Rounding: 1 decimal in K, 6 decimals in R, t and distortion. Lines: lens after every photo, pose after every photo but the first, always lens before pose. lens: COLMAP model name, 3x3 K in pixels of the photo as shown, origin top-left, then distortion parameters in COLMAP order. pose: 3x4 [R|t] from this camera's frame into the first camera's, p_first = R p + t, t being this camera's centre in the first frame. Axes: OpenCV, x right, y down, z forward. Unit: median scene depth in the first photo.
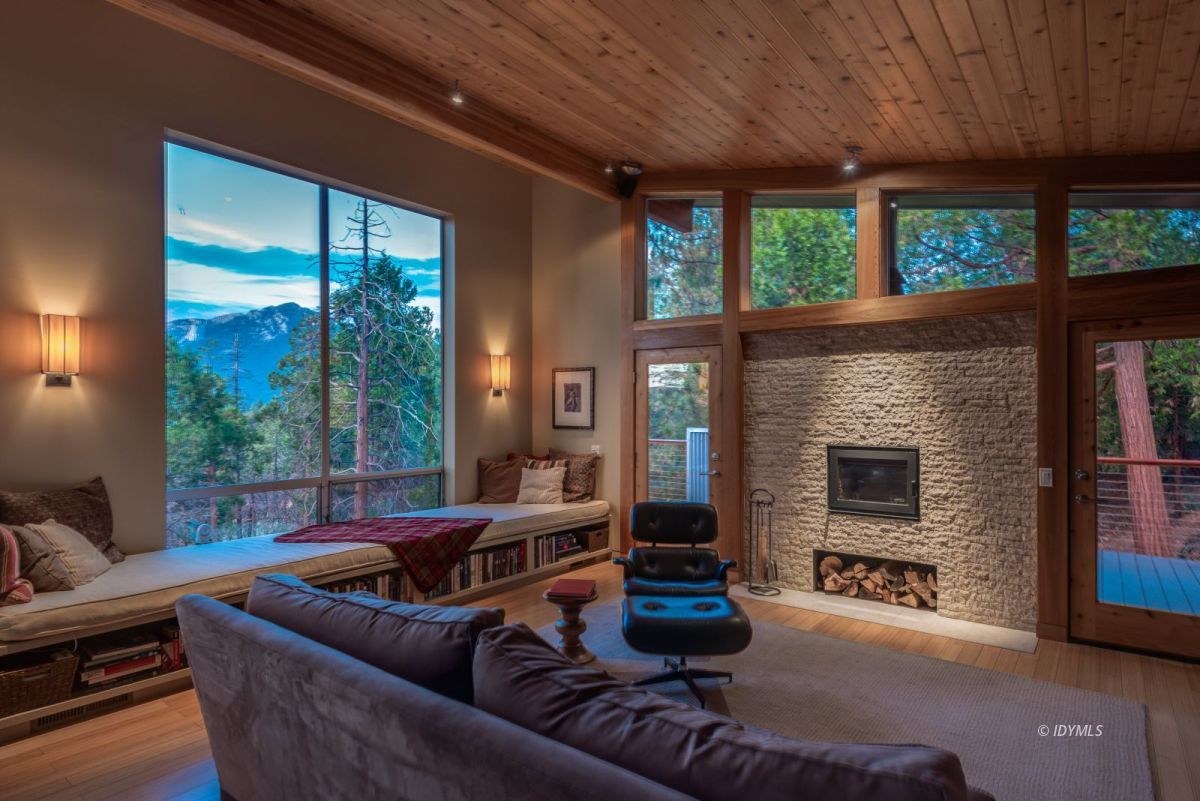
lens RADIAL K [[646.3, 0, 610.2], [0, 646.3, 405.3], [0, 0, 1]] dist [0.018446, -0.009838]
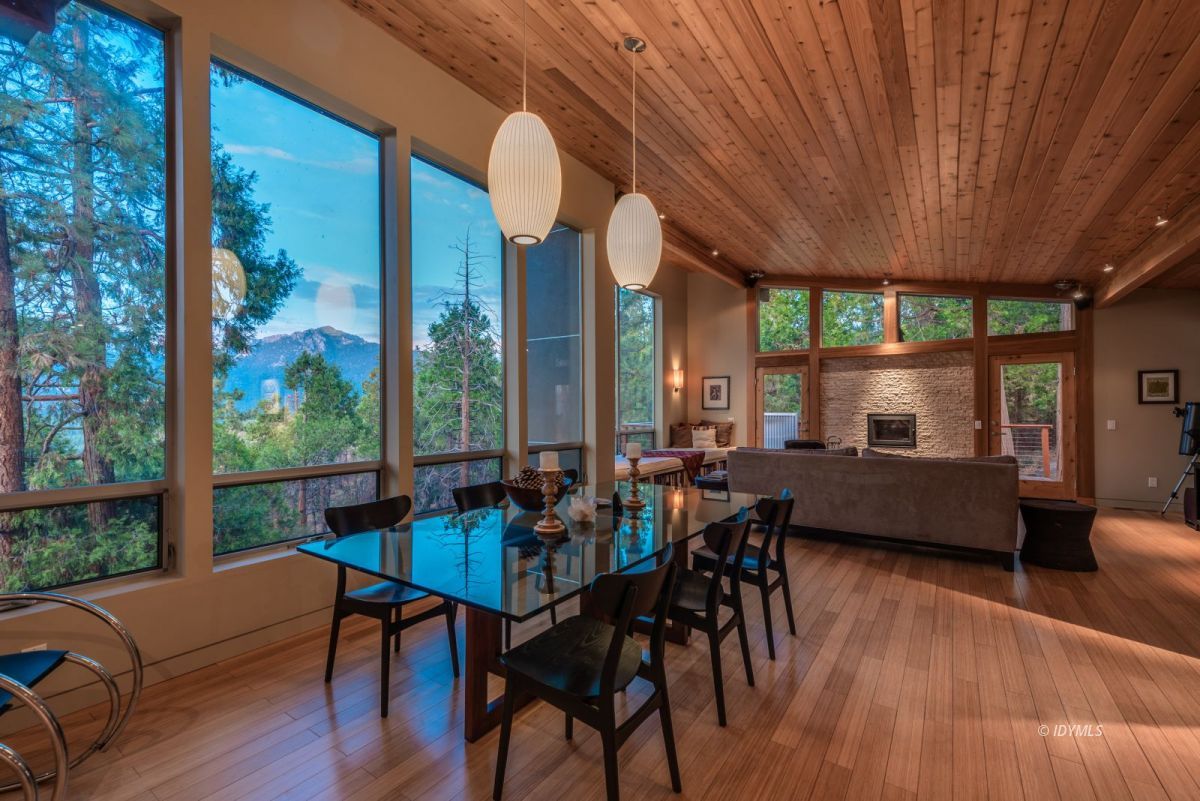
lens RADIAL K [[508.3, 0, 607.3], [0, 508.3, 406.4], [0, 0, 1]] dist [0.021728, -0.008227]
pose [[0.998591, -0.002266, 0.053021, -0.573213], [0.002361, 0.999996, -0.001720, 0.038445], [-0.053017, 0.001843, 0.998592, -0.571644]]
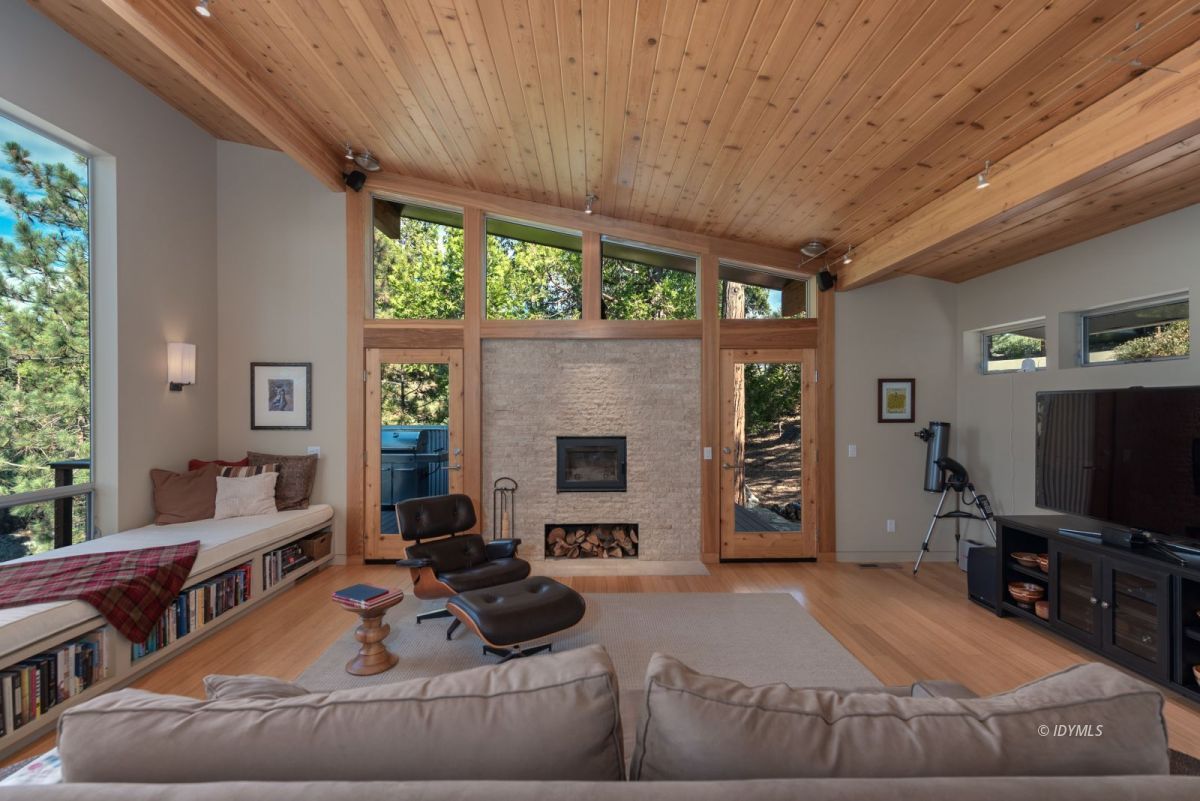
lens RADIAL K [[536.8, 0, 604.5], [0, 536.8, 405.0], [0, 0, 1]] dist [0.012712, -0.001135]
pose [[0.789885, -0.002996, 0.613247, -0.210990], [-0.001911, 0.999971, 0.007346, -0.005570], [-0.613252, -0.006975, 0.789857, 0.151303]]
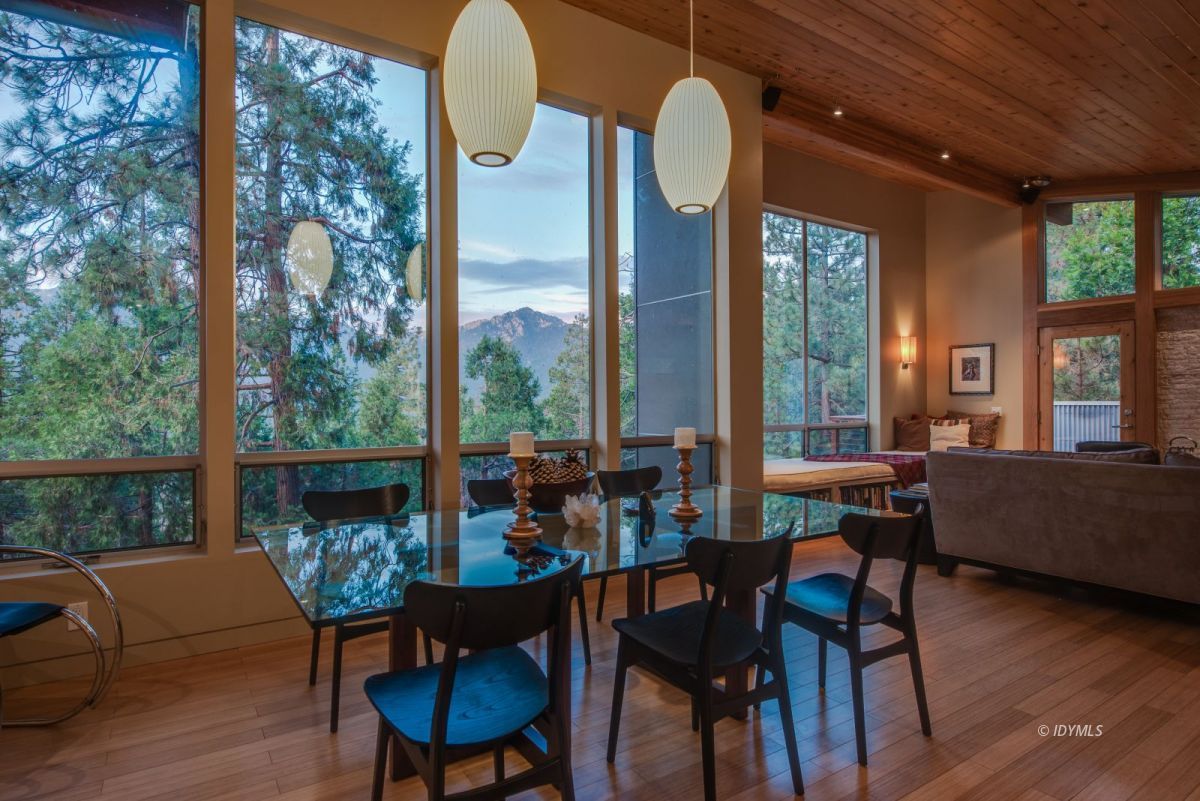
lens RADIAL K [[657.9, 0, 604.4], [0, 657.9, 398.4], [0, 0, 1]] dist [-0.006299, -0.001935]
pose [[0.945548, -0.005448, -0.325436, -0.398731], [0.004786, 0.999985, -0.002835, 0.057143], [0.325447, 0.001123, 0.945560, -0.519408]]
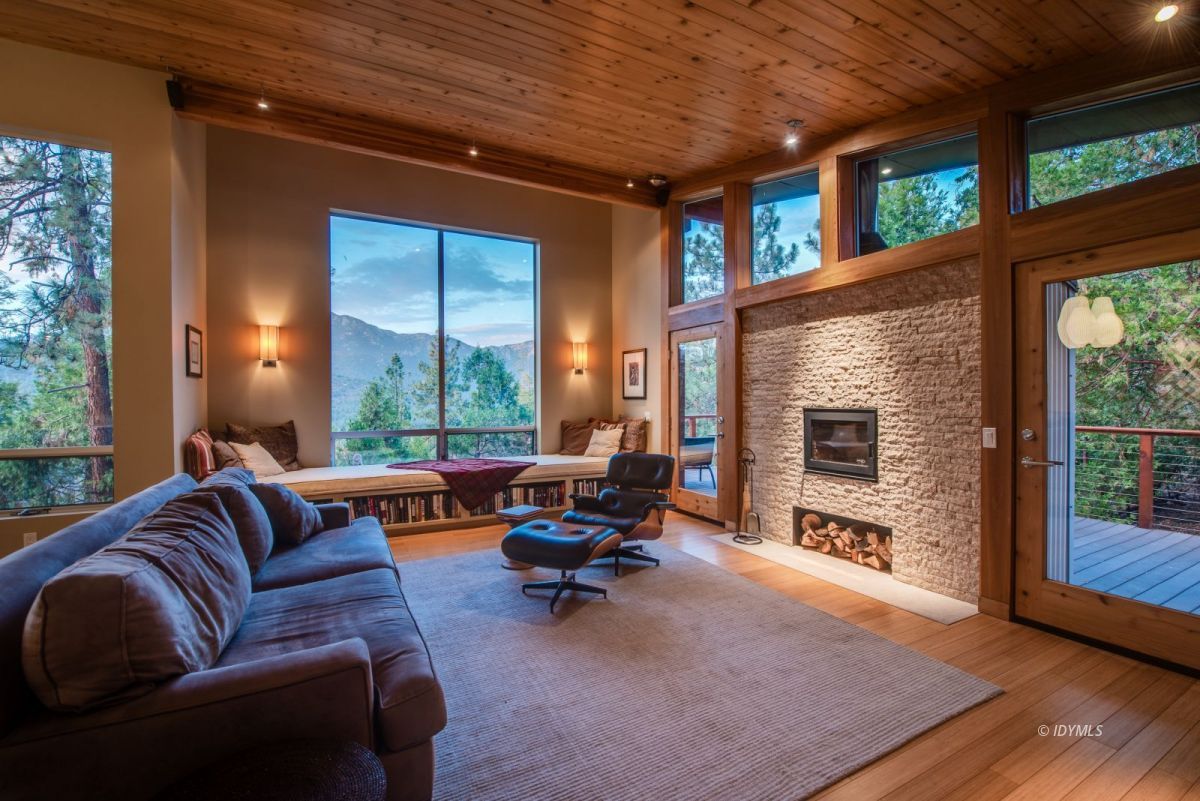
lens RADIAL K [[511.7, 0, 607.7], [0, 511.7, 400.1], [0, 0, 1]] dist [-0.018431, -0.000325]
pose [[0.908494, -0.002906, -0.417888, 0.393430], [0.005795, 0.999967, 0.005645, 0.041801], [0.417858, -0.007550, 0.908481, 0.111035]]
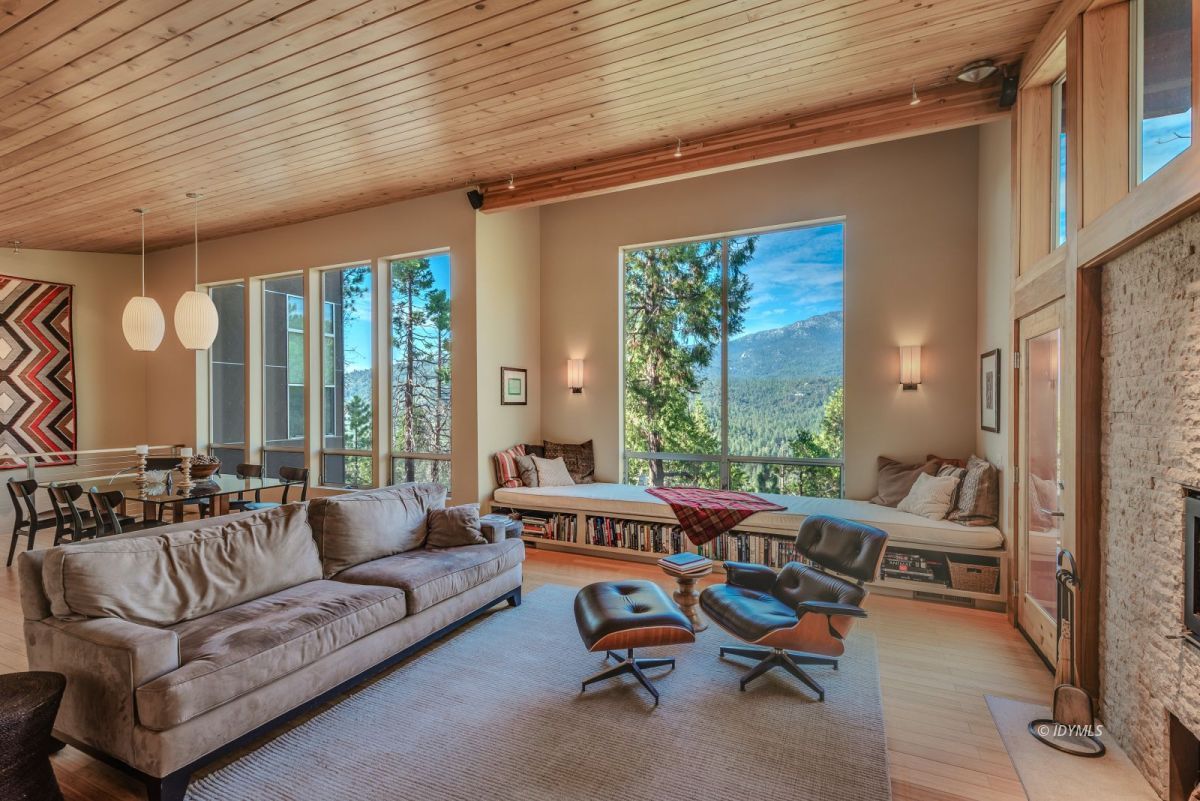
lens RADIAL K [[536.8, 0, 604.5], [0, 536.8, 405.0], [0, 0, 1]] dist [0.012712, -0.001135]
pose [[0.214336, -0.000553, -0.976760, 0.612560], [0.005730, 0.999983, 0.000691, 0.003597], [0.976743, -0.005745, 0.214336, 0.533752]]
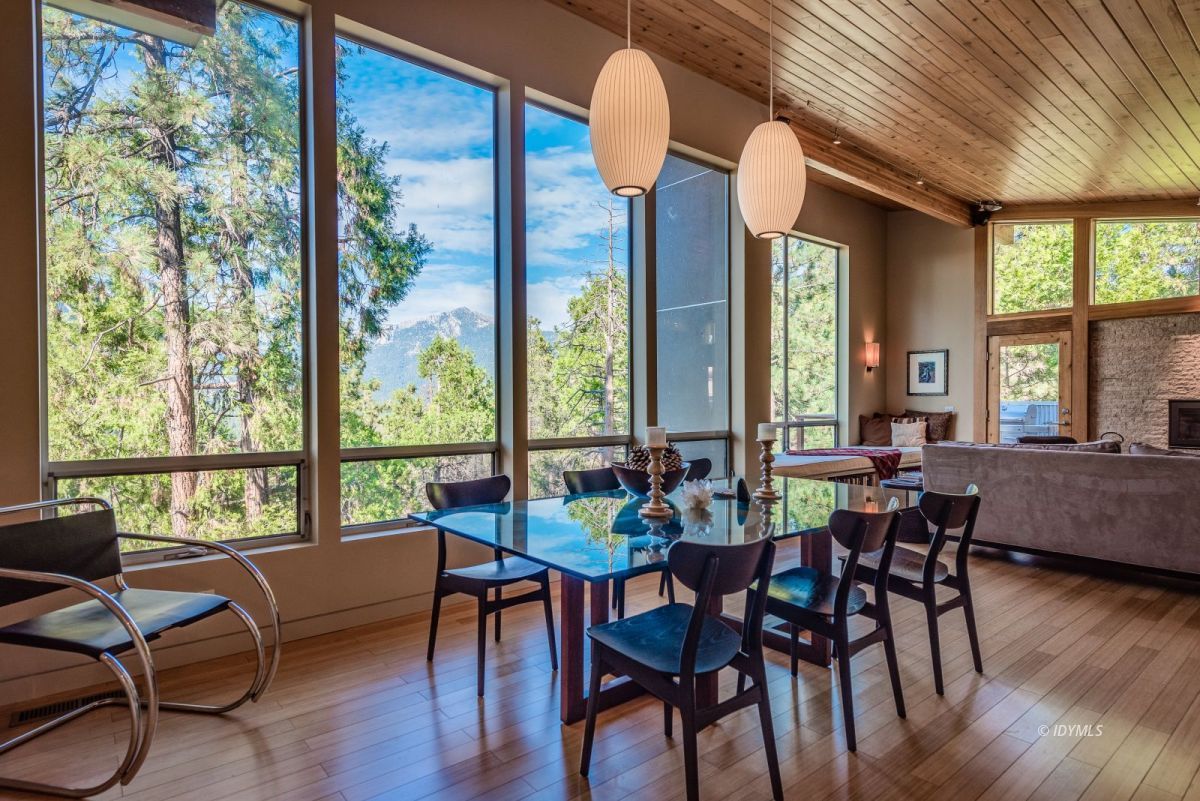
lens RADIAL K [[646.3, 0, 610.2], [0, 646.3, 405.3], [0, 0, 1]] dist [0.018446, -0.009838]
pose [[0.974897, -0.001986, -0.222647, -0.520312], [0.003840, 0.999961, 0.007896, 0.057212], [0.222623, -0.008553, 0.974867, -0.626823]]
